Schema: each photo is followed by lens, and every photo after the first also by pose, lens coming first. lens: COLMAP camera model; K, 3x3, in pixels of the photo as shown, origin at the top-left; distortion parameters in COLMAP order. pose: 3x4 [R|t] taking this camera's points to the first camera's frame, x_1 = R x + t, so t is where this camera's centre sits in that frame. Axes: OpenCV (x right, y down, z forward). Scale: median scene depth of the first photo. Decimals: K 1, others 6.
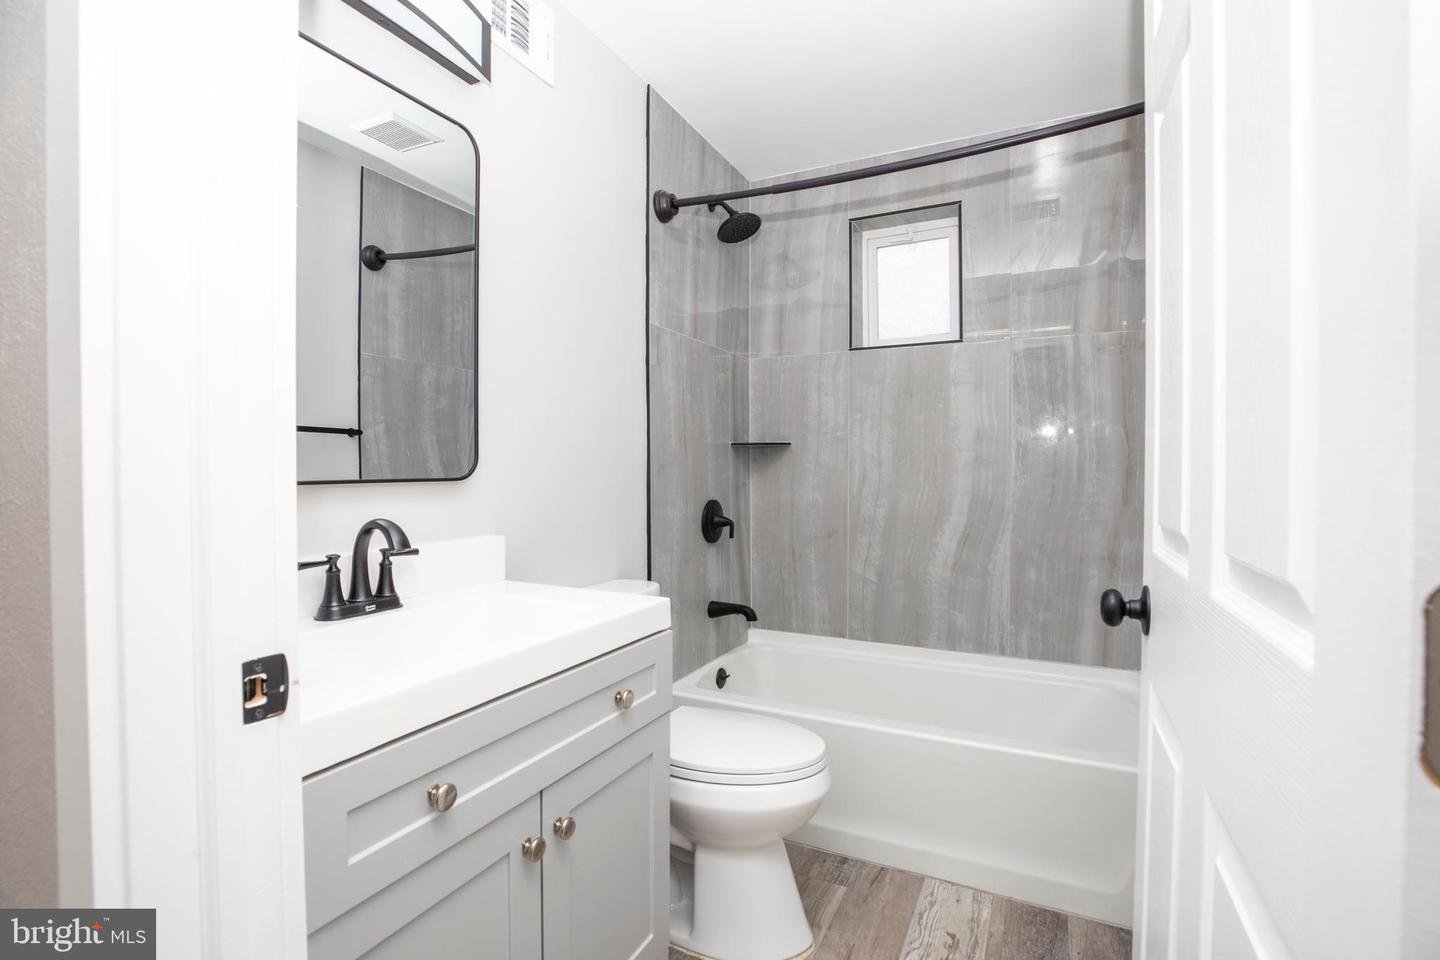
lens RADIAL K [[653.7, 0, 719.7], [0, 653.7, 458.6], [0, 0, 1]] dist [0.003591, -0.000068]
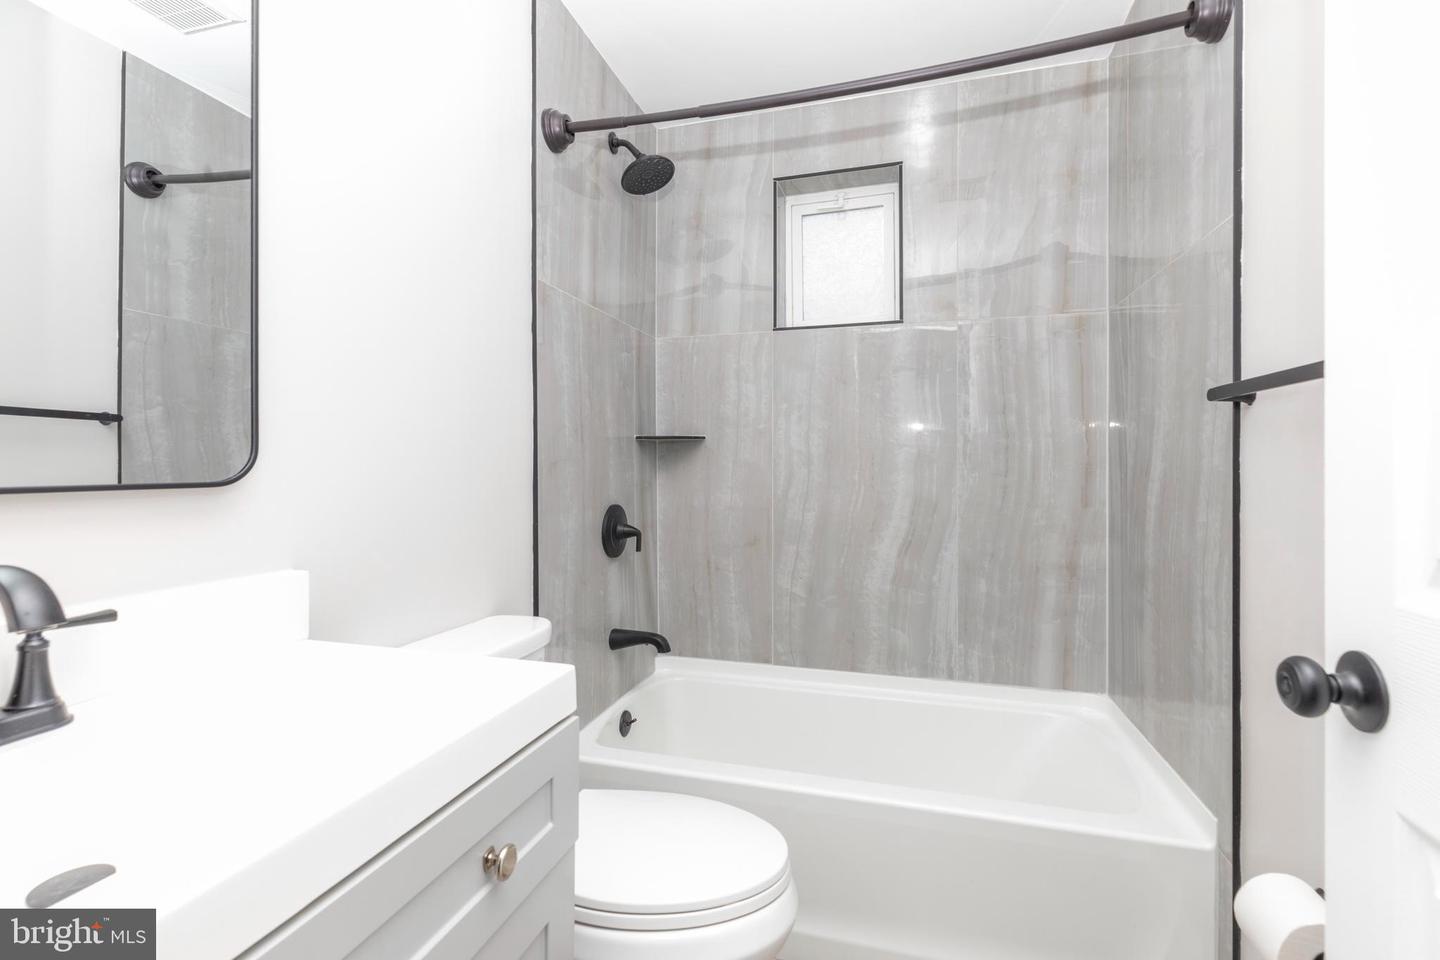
lens RADIAL K [[653.7, 0, 719.7], [0, 653.7, 458.6], [0, 0, 1]] dist [0.003591, -0.000068]
pose [[0.985019, 0.000473, 0.172448, -0.022768], [-0.000872, 0.999997, 0.002234, 0.002563], [-0.172446, -0.002351, 0.985016, 0.170898]]
